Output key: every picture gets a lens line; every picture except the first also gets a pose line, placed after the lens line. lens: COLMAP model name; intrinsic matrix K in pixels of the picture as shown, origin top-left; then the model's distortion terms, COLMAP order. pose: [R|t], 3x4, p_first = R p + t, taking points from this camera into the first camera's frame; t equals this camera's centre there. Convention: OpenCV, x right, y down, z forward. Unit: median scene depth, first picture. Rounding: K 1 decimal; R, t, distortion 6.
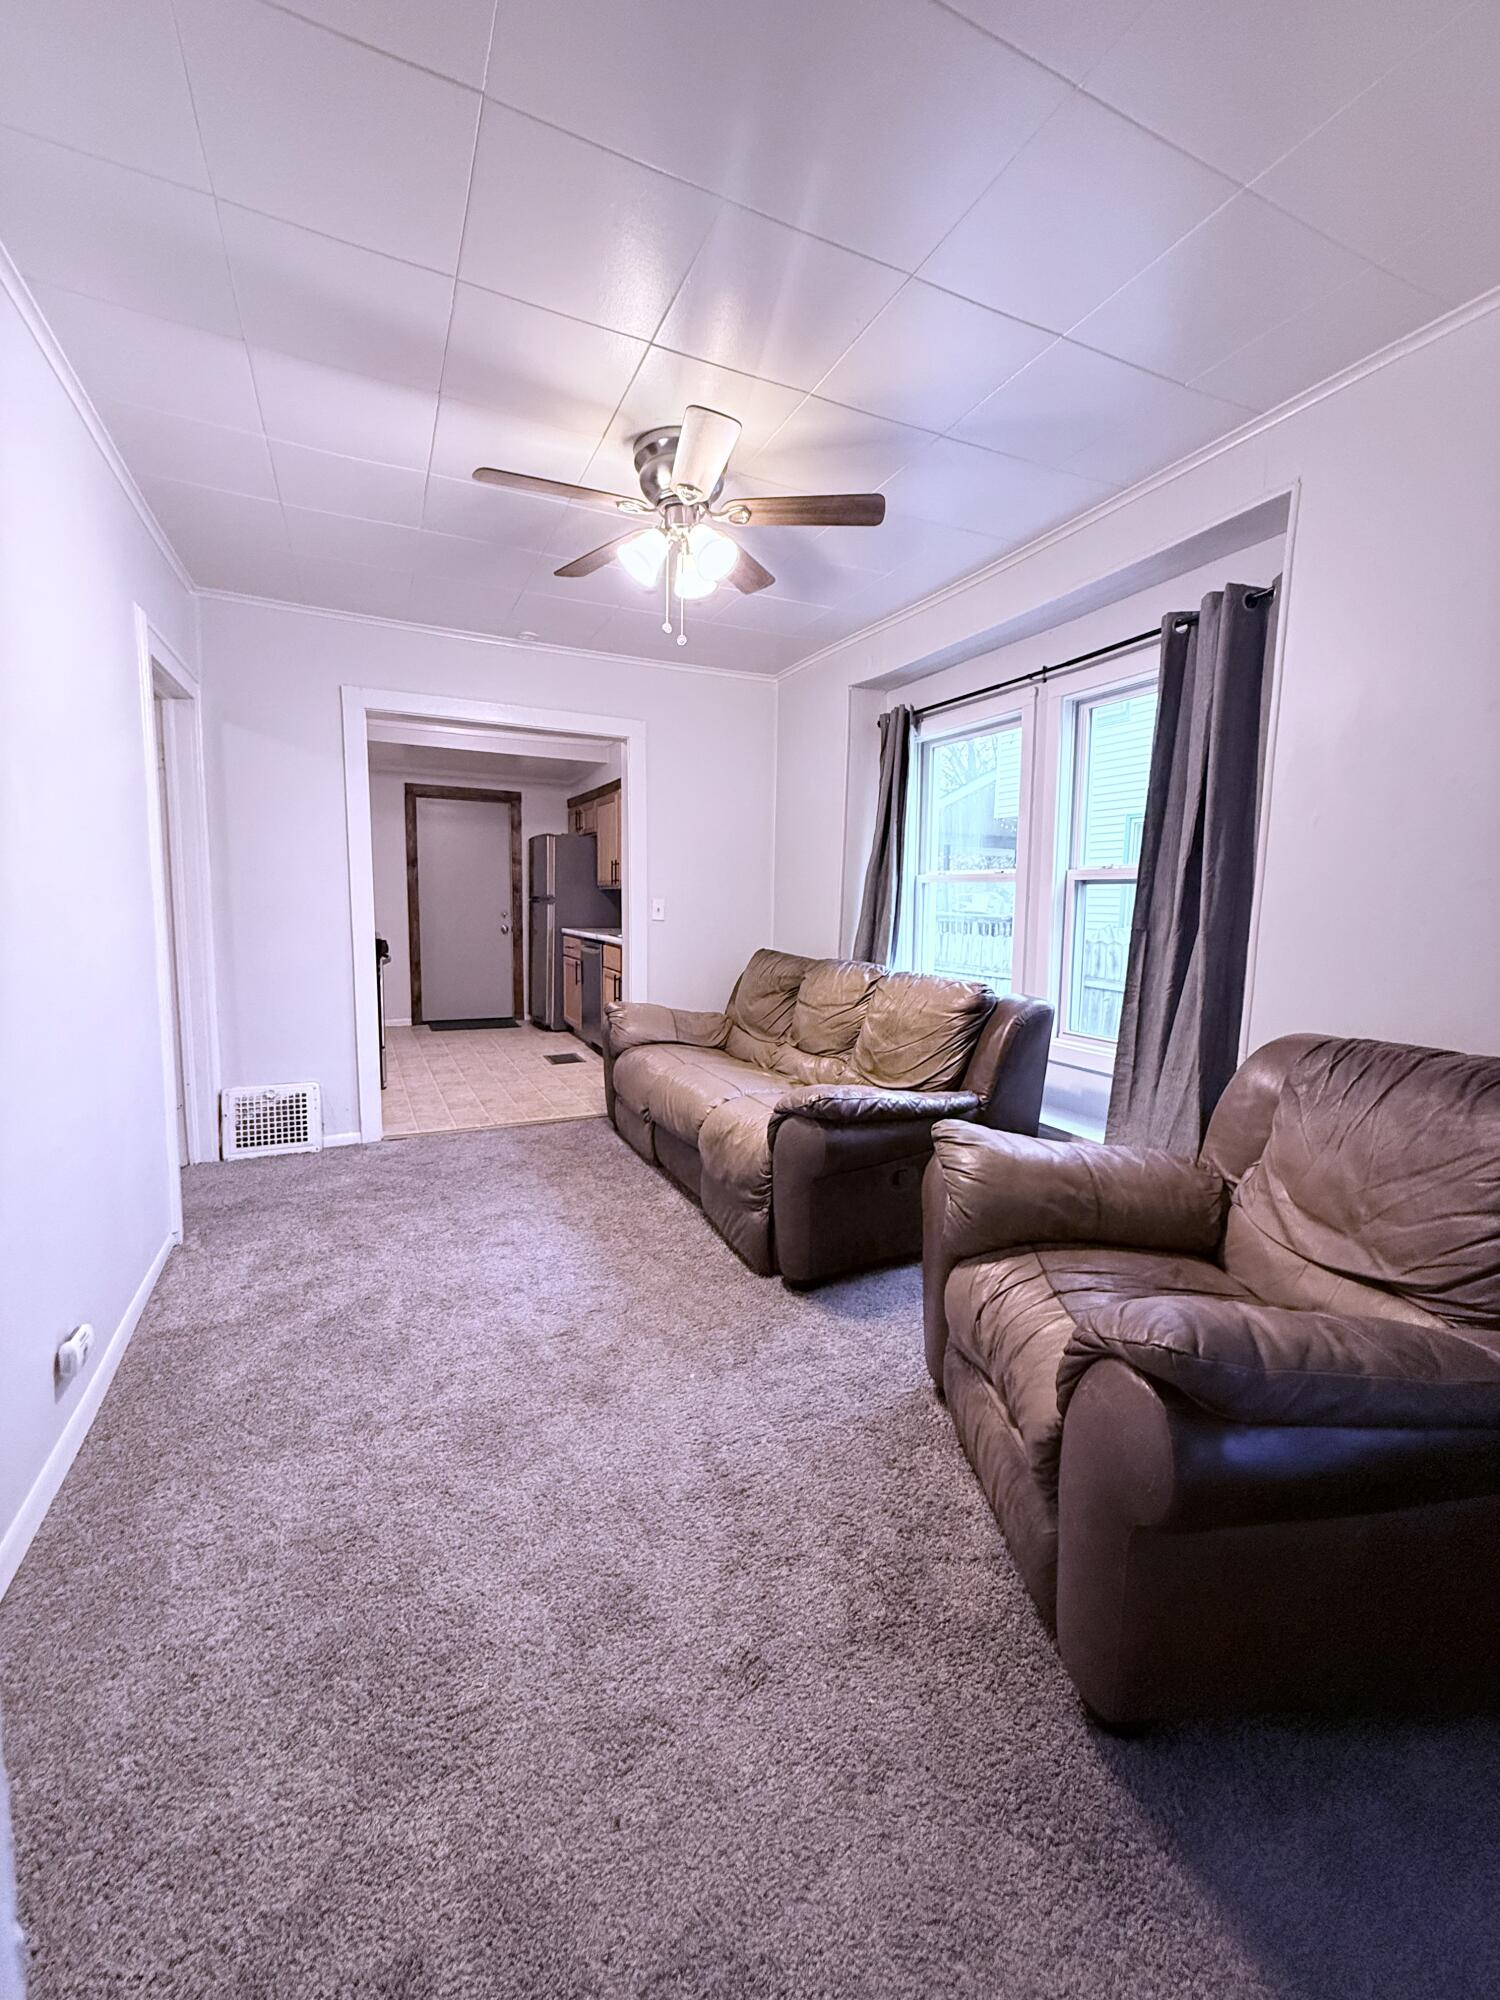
lens RADIAL K [[795.7, 0, 747.3], [0, 795.7, 994.9], [0, 0, 1]] dist [0.000609, -0.000003]
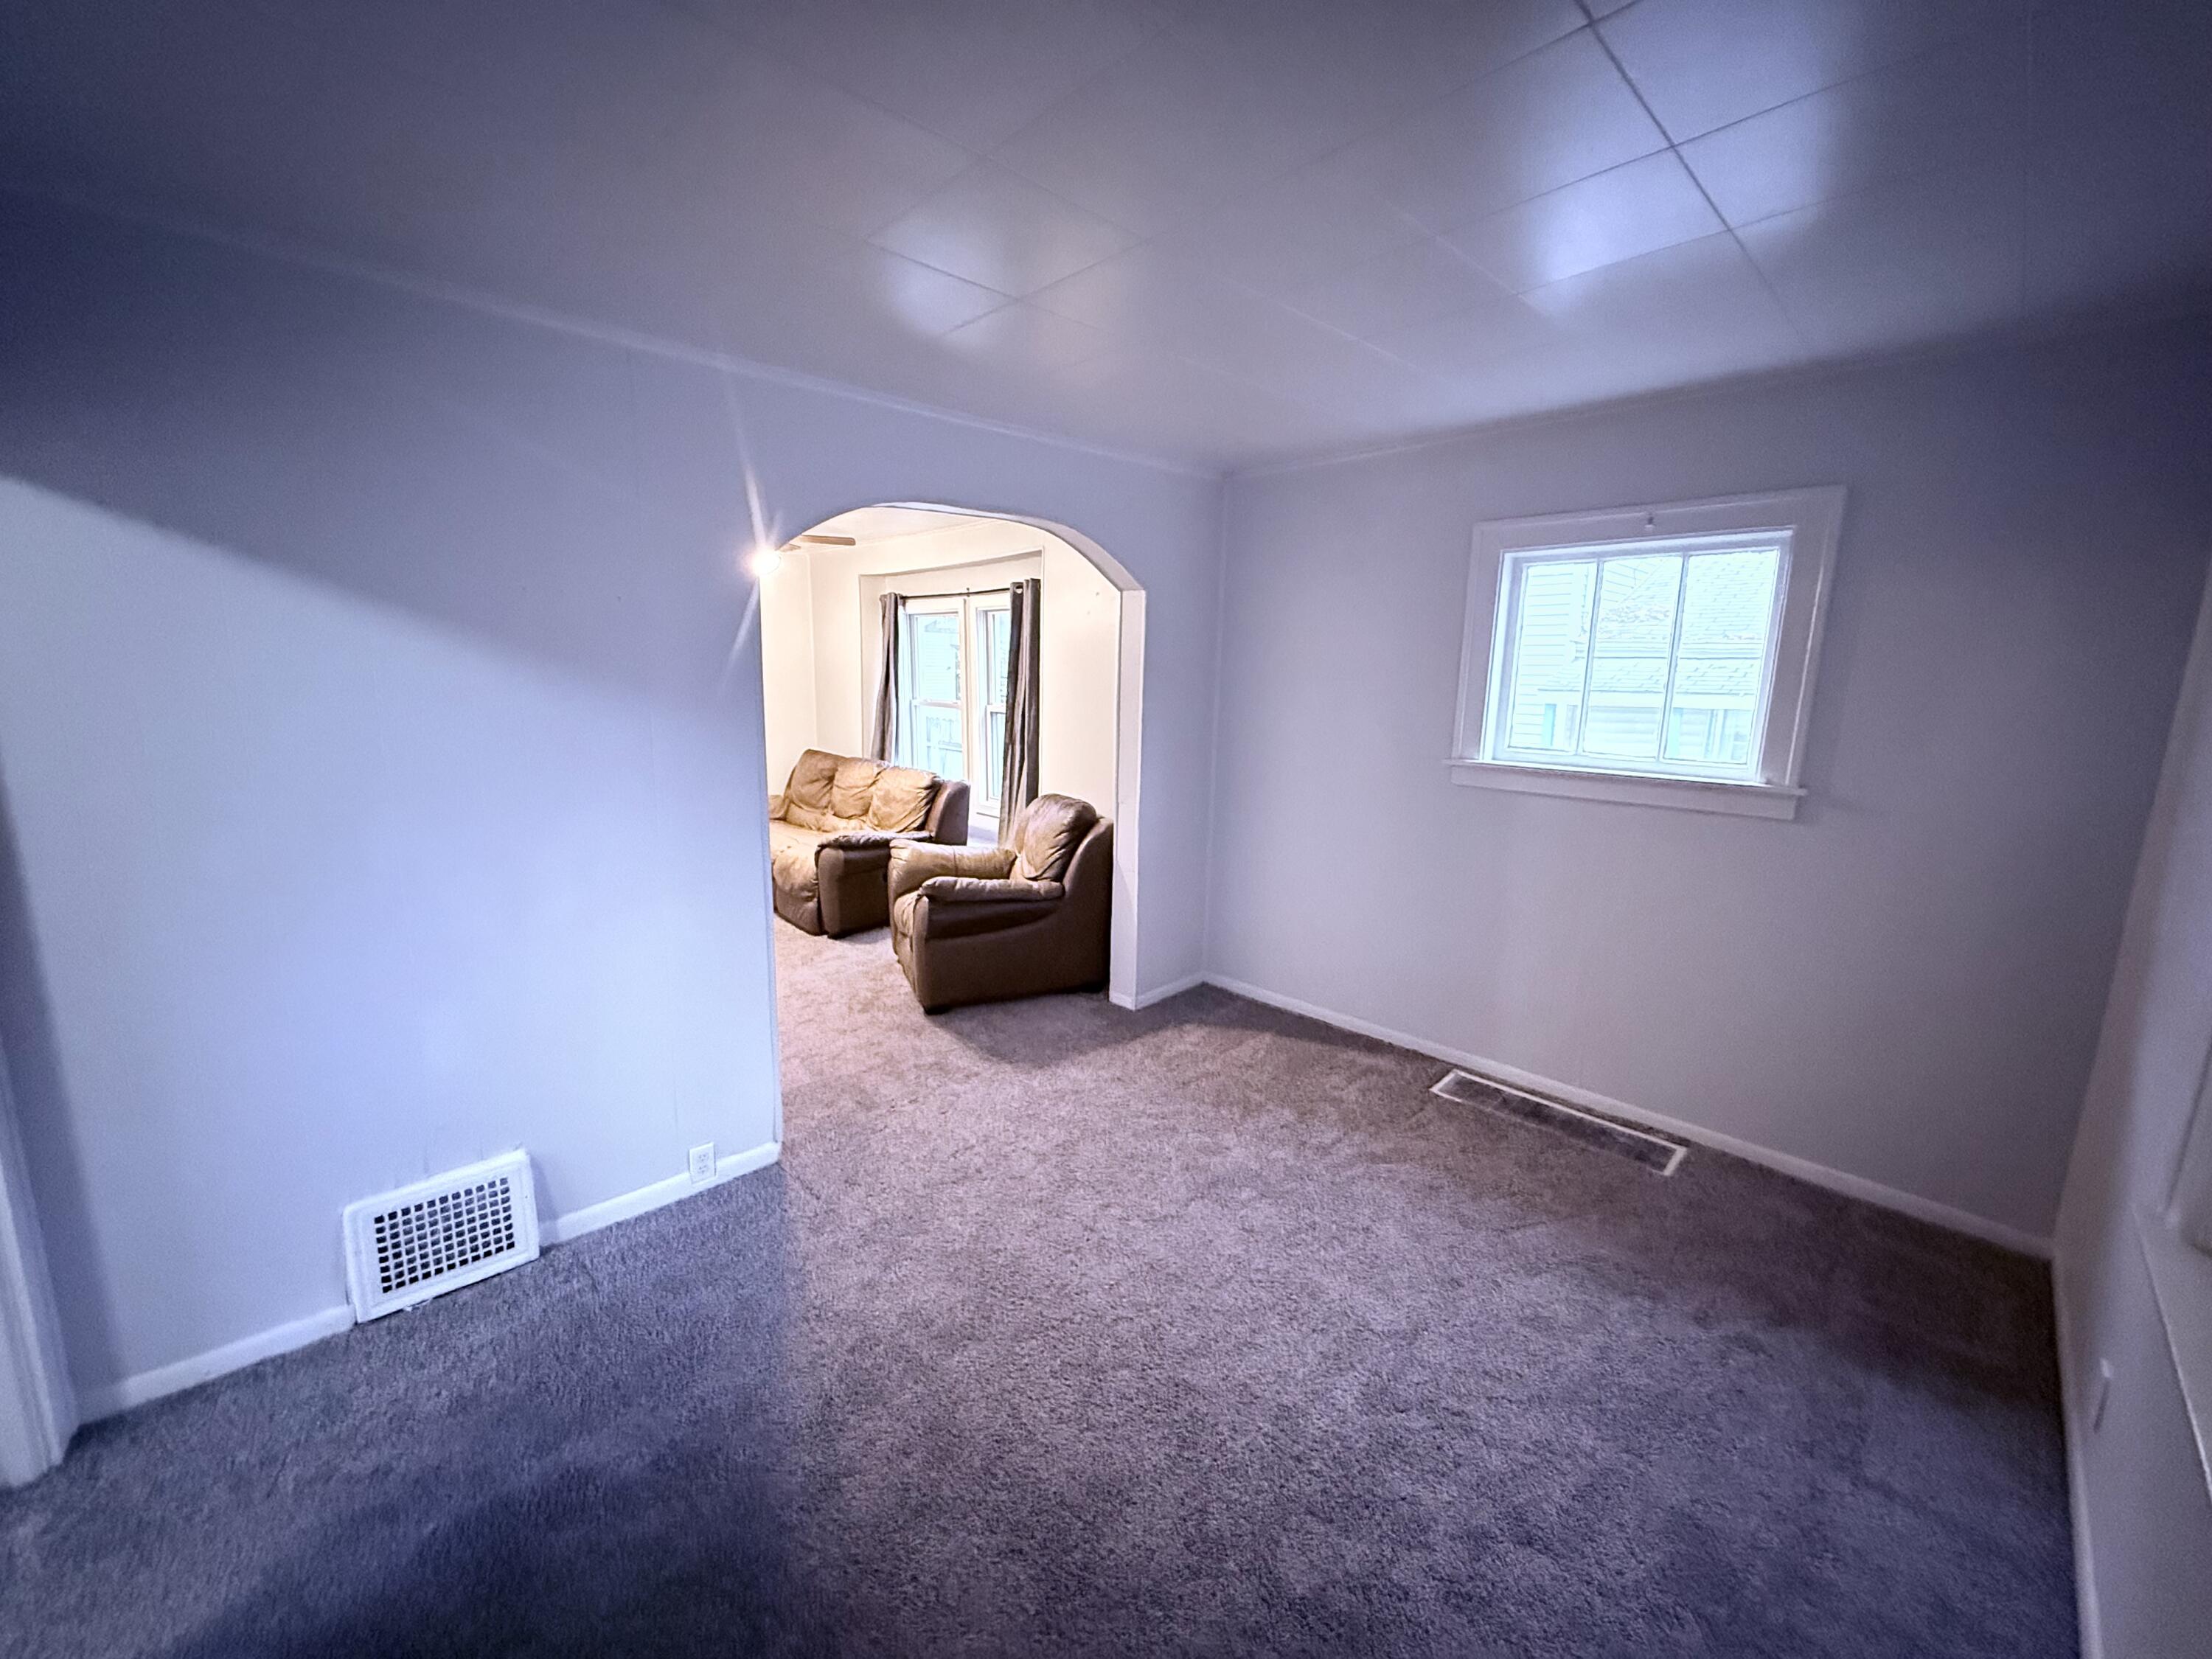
lens RADIAL K [[880.1, 0, 1111.6], [0, 880.1, 831.8], [0, 0, 1]] dist [0.000609, -0.000003]
pose [[0.943575, -0.059331, 0.325802, 0.013189], [0.035499, 0.996273, 0.078618, -0.023354], [-0.329252, -0.062616, 0.942164, -1.050429]]
